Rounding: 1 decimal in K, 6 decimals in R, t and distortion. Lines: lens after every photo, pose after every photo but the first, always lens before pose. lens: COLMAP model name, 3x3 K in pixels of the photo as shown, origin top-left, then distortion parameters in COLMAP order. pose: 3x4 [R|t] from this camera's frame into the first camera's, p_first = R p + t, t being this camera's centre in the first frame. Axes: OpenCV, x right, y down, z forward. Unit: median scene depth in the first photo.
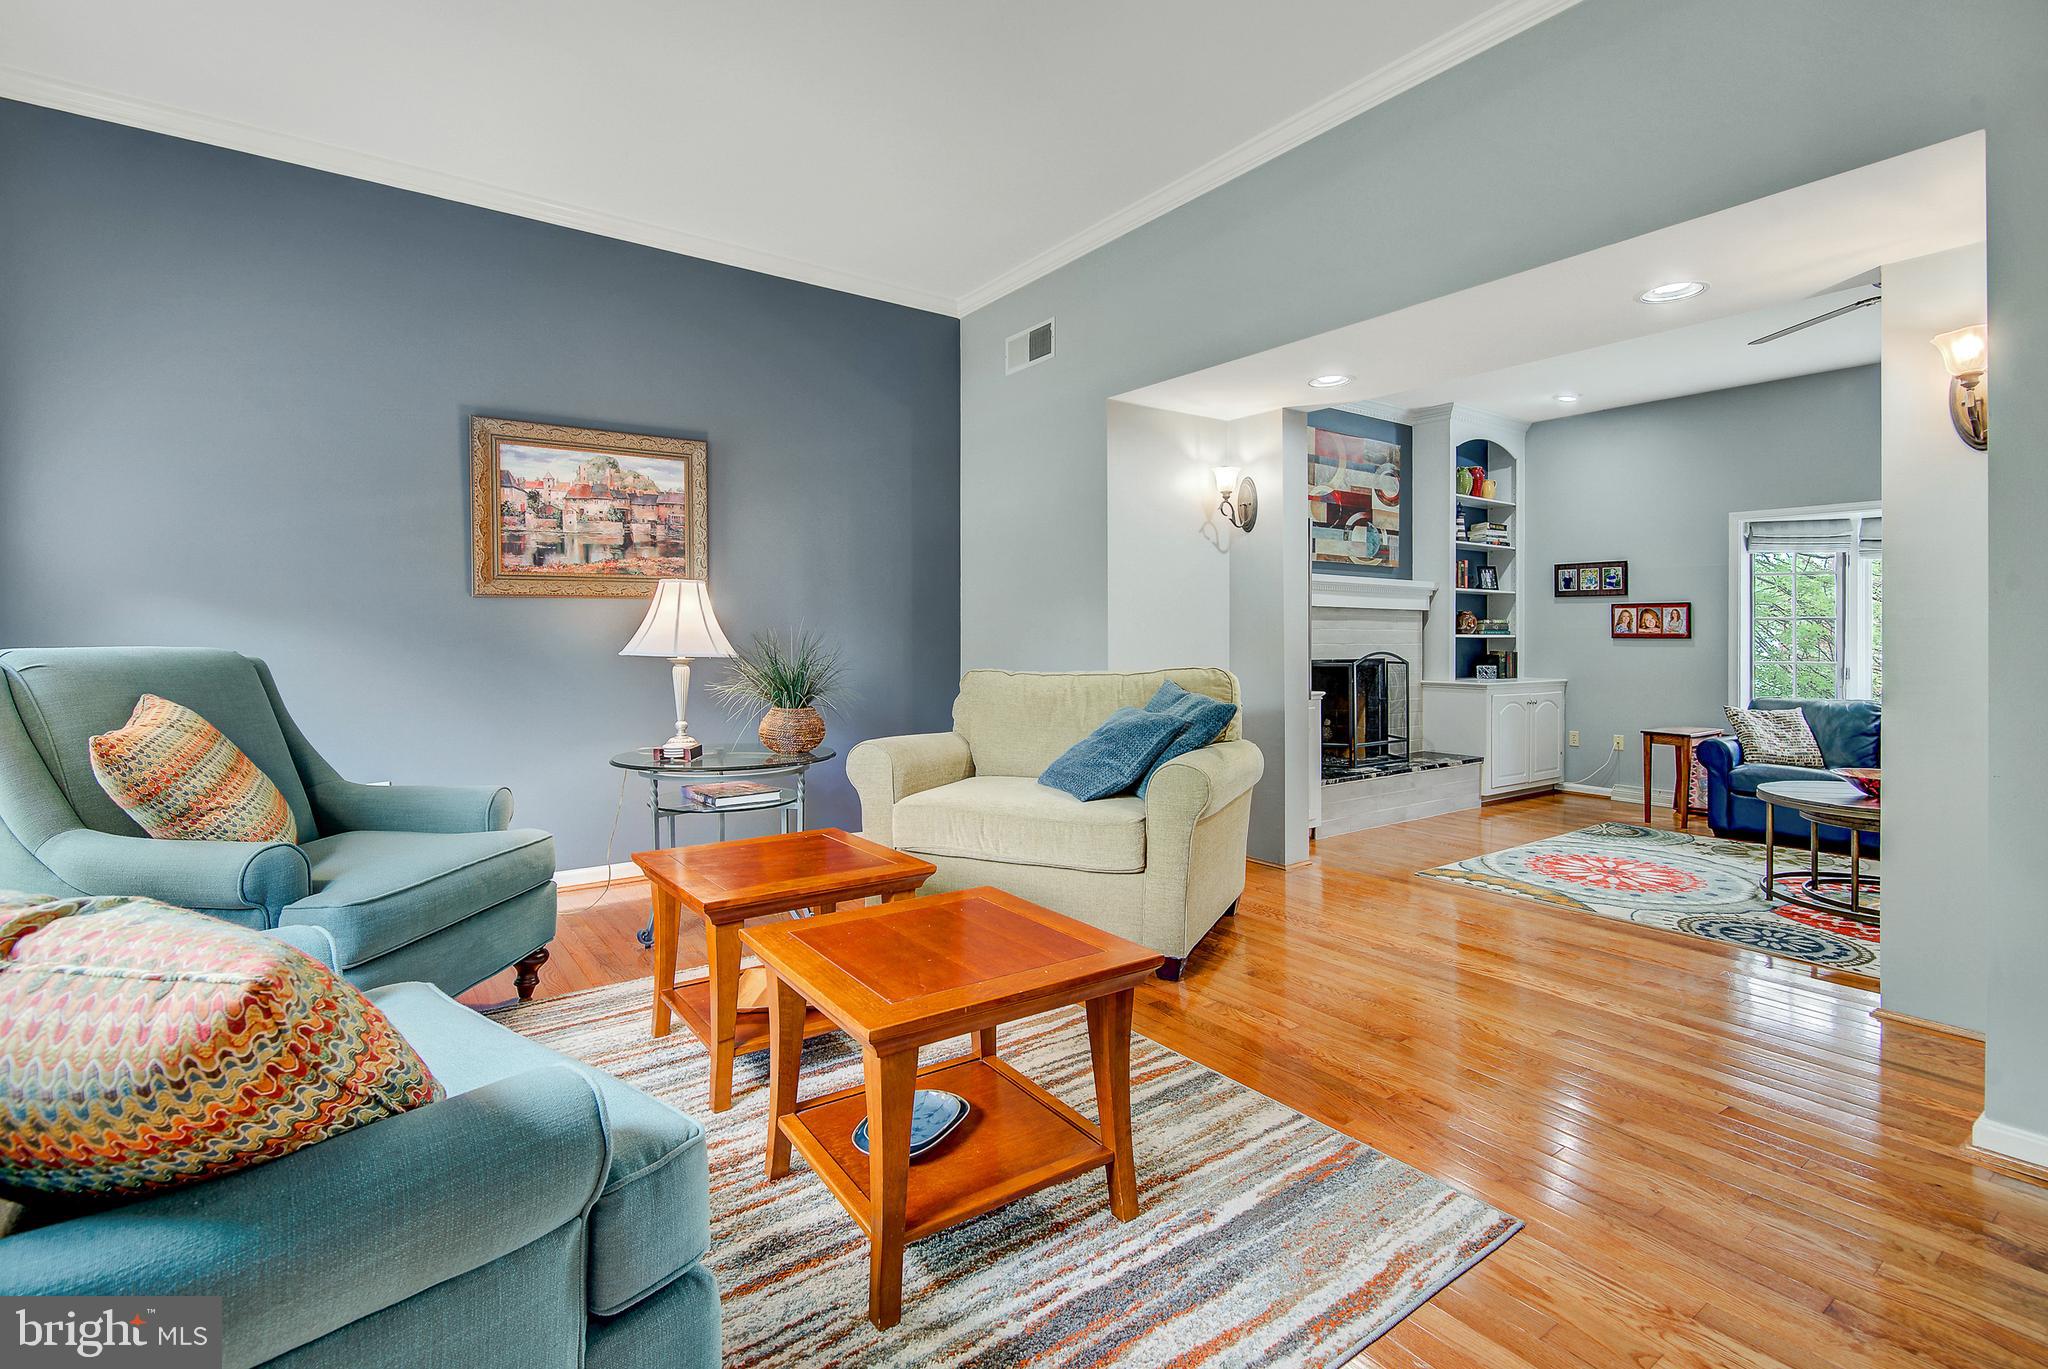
lens RADIAL K [[938.8, 0, 1026.8], [0, 938.8, 629.1], [0, 0, 1]] dist [-0.000369, -0.000045]
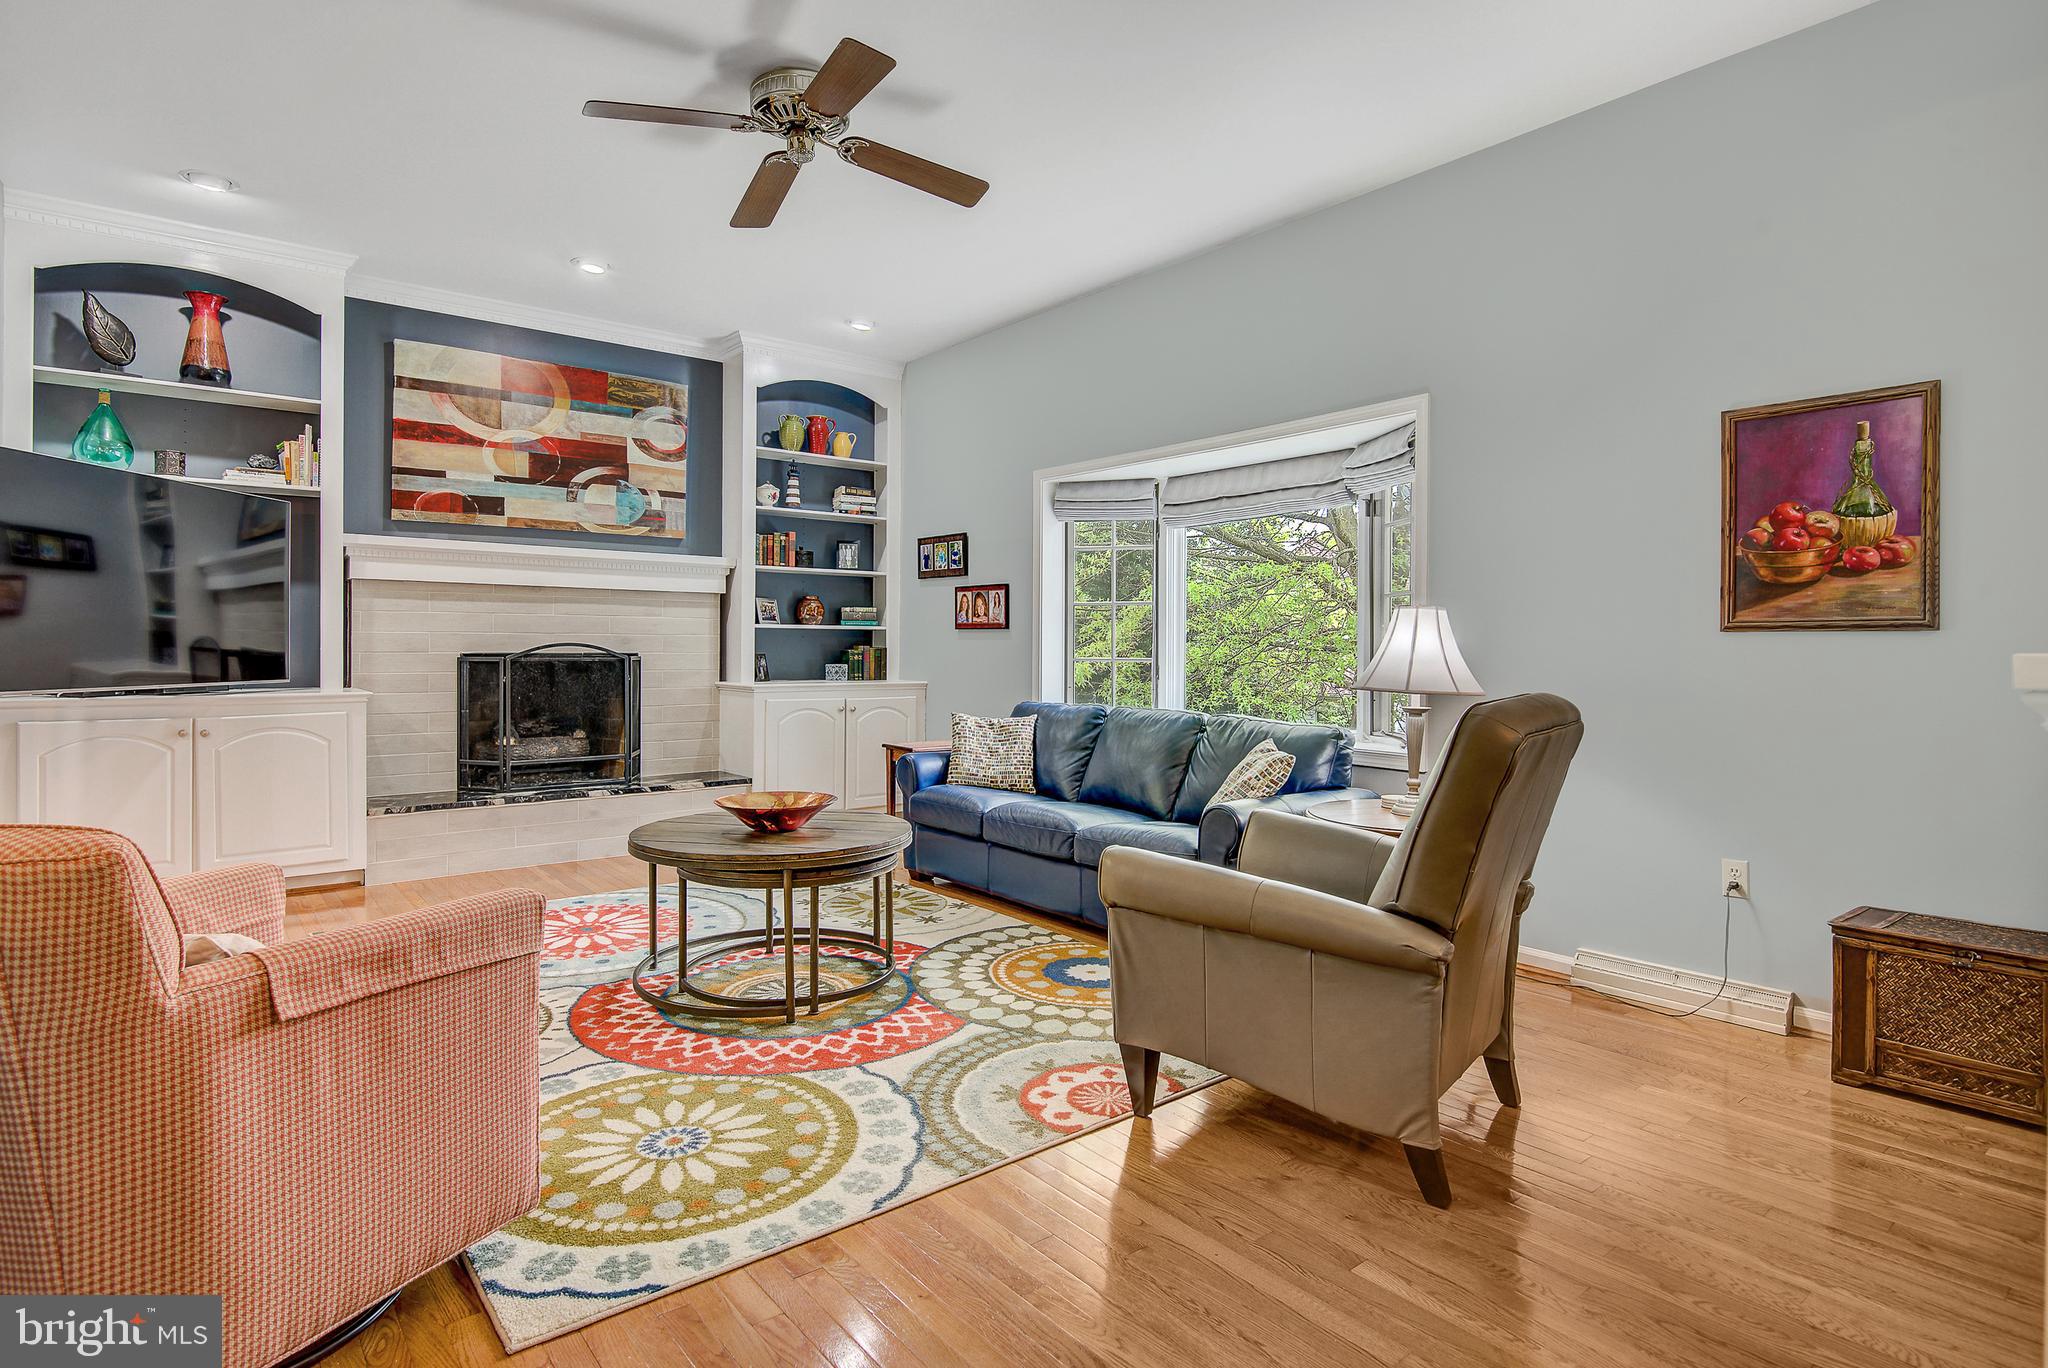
lens RADIAL K [[1059.4, 0, 1010.5], [0, 1059.4, 646.7], [0, 0, 1]] dist [-0.001420, -0.000149]
pose [[0.998942, 0.002853, 0.045895, 0.638861], [-0.003173, 0.999971, 0.006921, 0.018190], [-0.045874, -0.007059, 0.998922, 0.096581]]
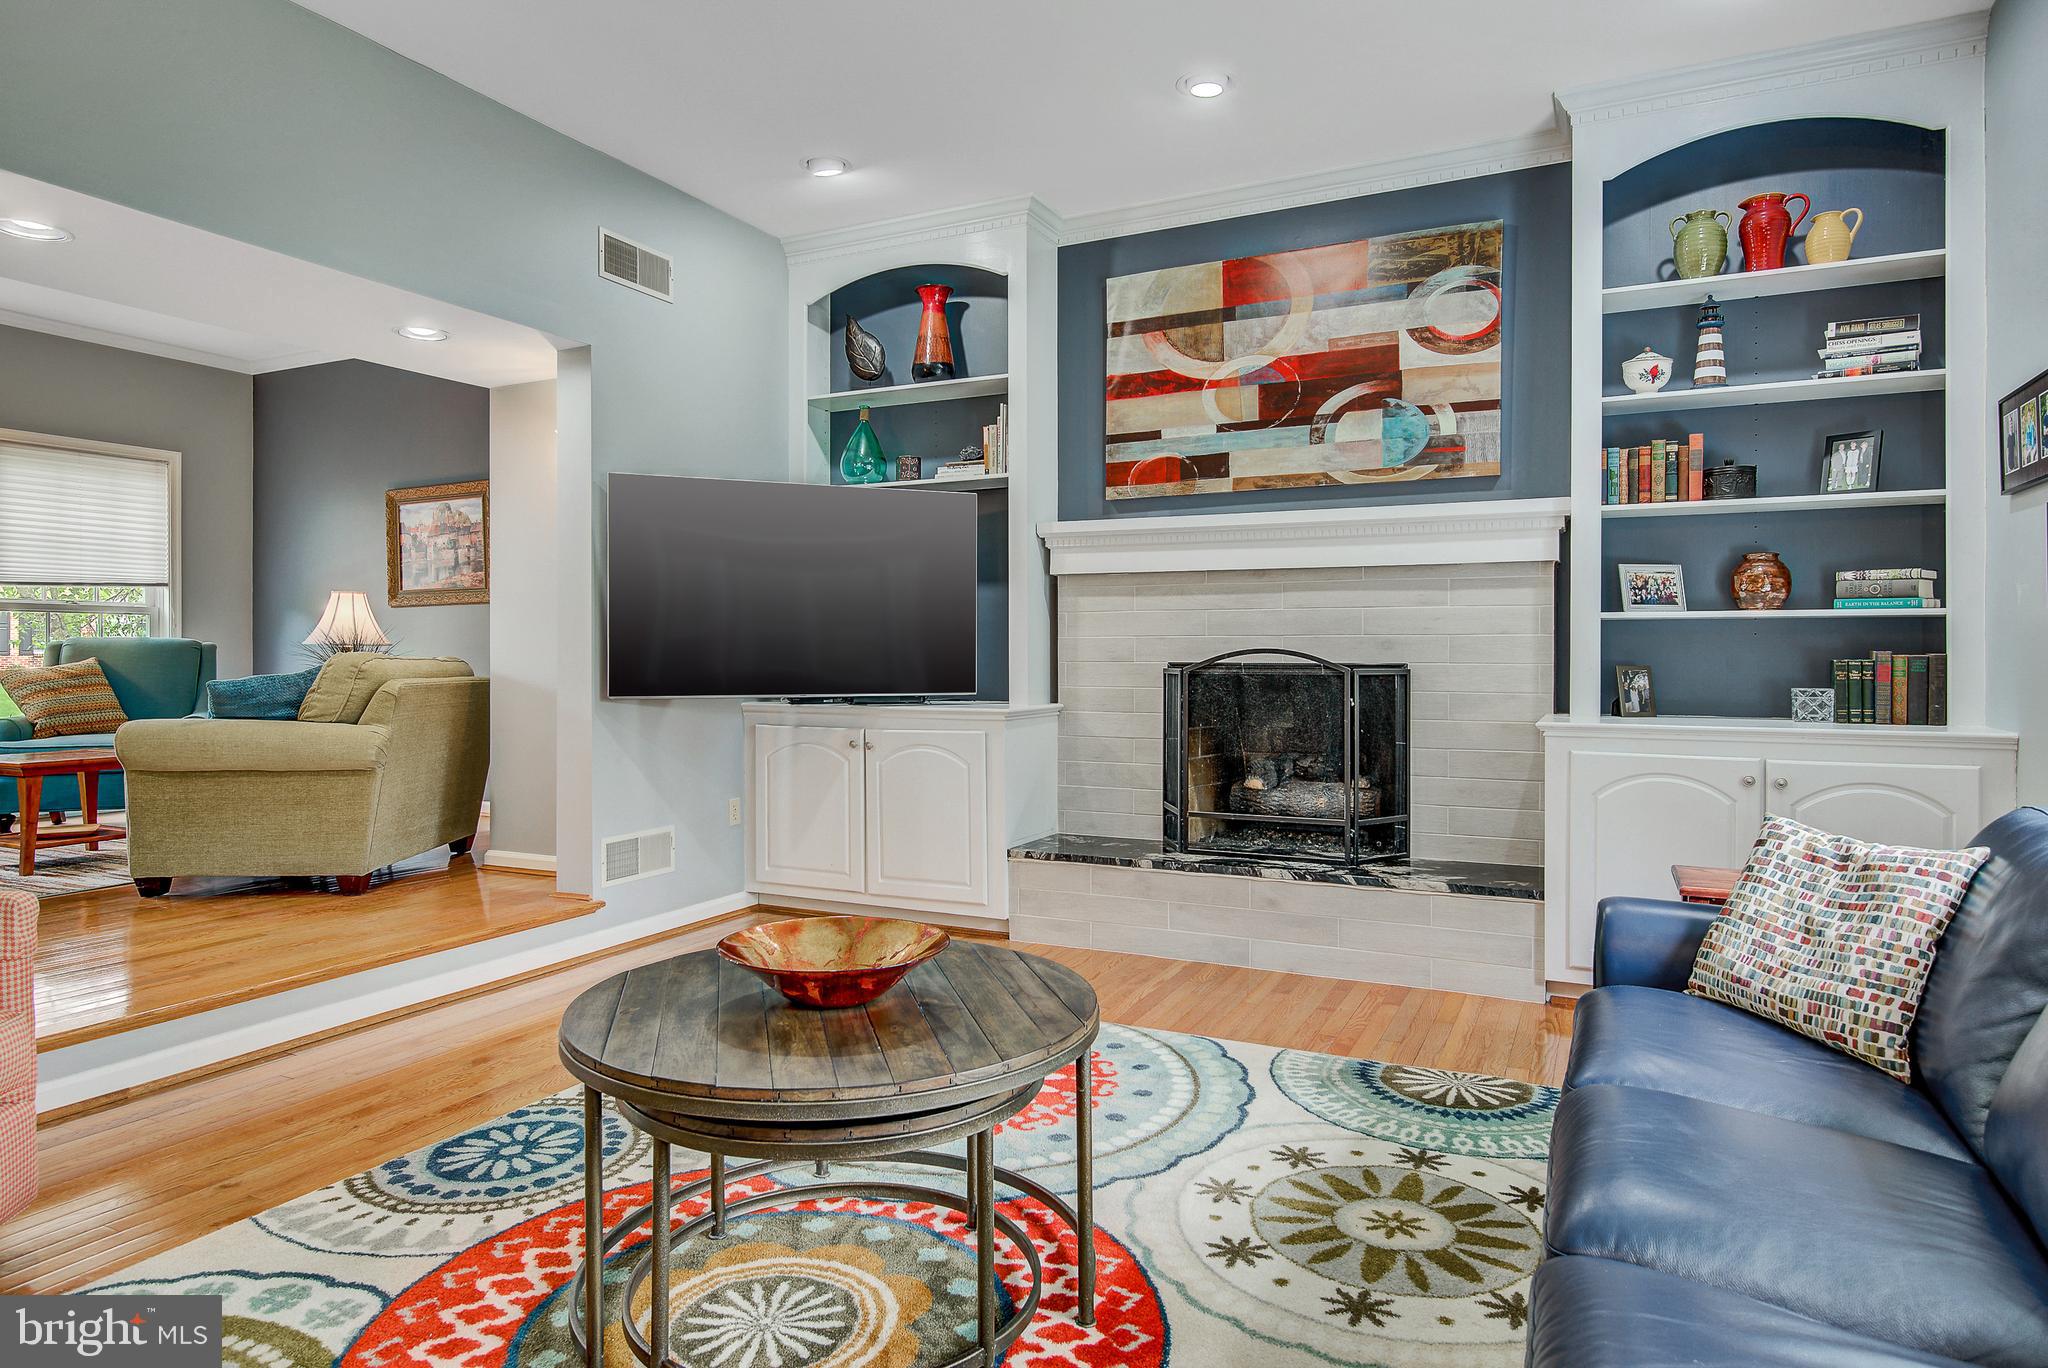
lens RADIAL K [[1206.7, 0, 1013.5], [0, 1206.7, 656.5], [0, 0, 1]] dist [0.000165, -0.003191]
pose [[0.469219, -0.000423, -0.883082, 0.835084], [0.006477, 0.999975, 0.002962, 0.023367], [0.883058, -0.007110, 0.469210, 0.500164]]
